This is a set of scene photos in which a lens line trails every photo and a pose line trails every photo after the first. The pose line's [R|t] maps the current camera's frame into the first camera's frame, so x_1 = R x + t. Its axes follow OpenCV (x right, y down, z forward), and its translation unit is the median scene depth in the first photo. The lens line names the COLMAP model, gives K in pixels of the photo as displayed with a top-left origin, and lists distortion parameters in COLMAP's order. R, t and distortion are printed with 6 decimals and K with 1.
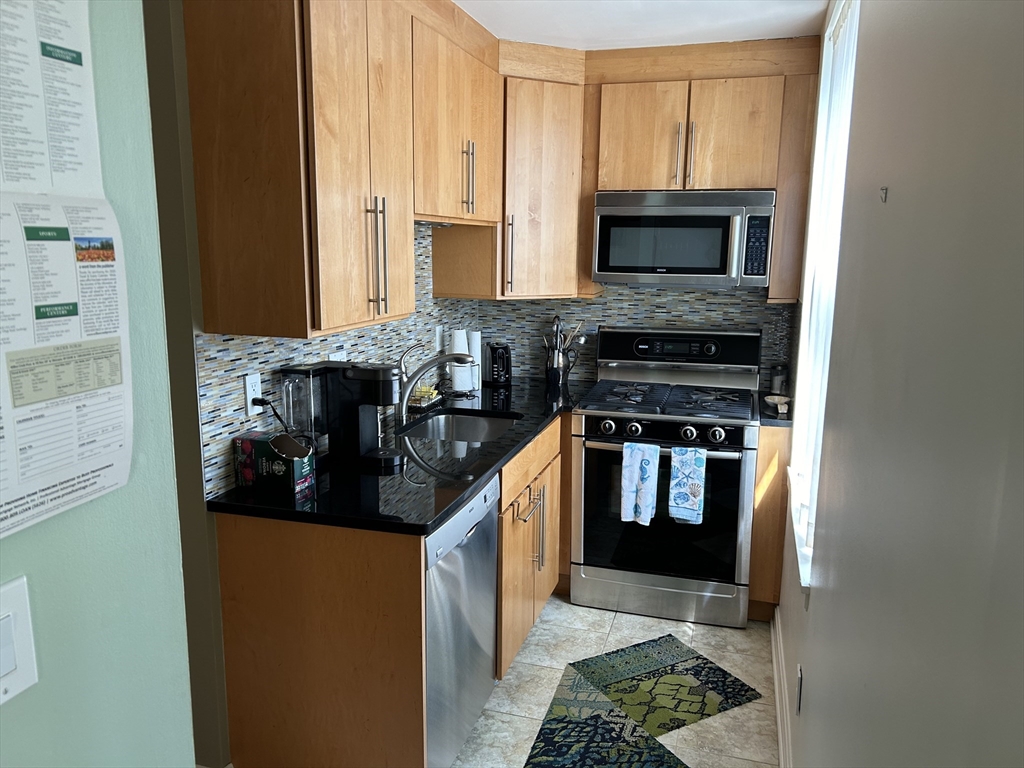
lens RADIAL K [[768.9, 0, 517.3], [0, 768.9, 381.9], [0, 0, 1]] dist [0.046635, -0.042808]
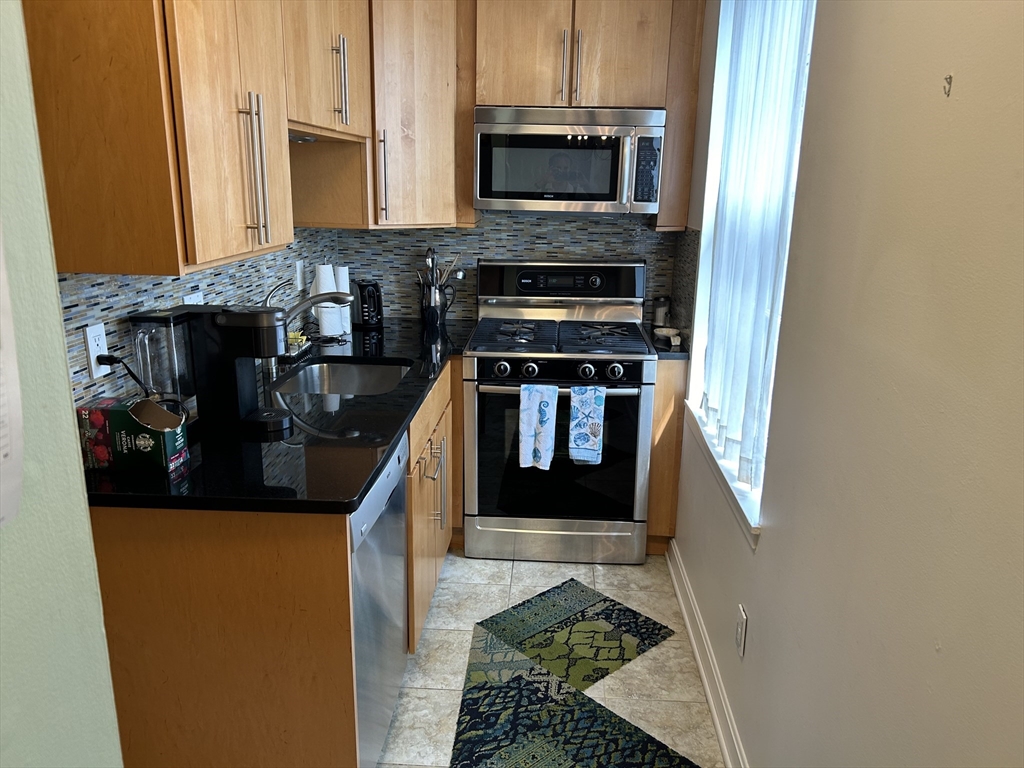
lens RADIAL K [[768.9, 0, 513.8], [0, 768.9, 386.3], [0, 0, 1]] dist [0.046635, -0.042808]
pose [[0.973121, -0.053885, 0.223900, -0.078578], [0.034434, 0.995356, 0.089888, -0.002736], [-0.227704, -0.079762, 0.970458, 0.102027]]
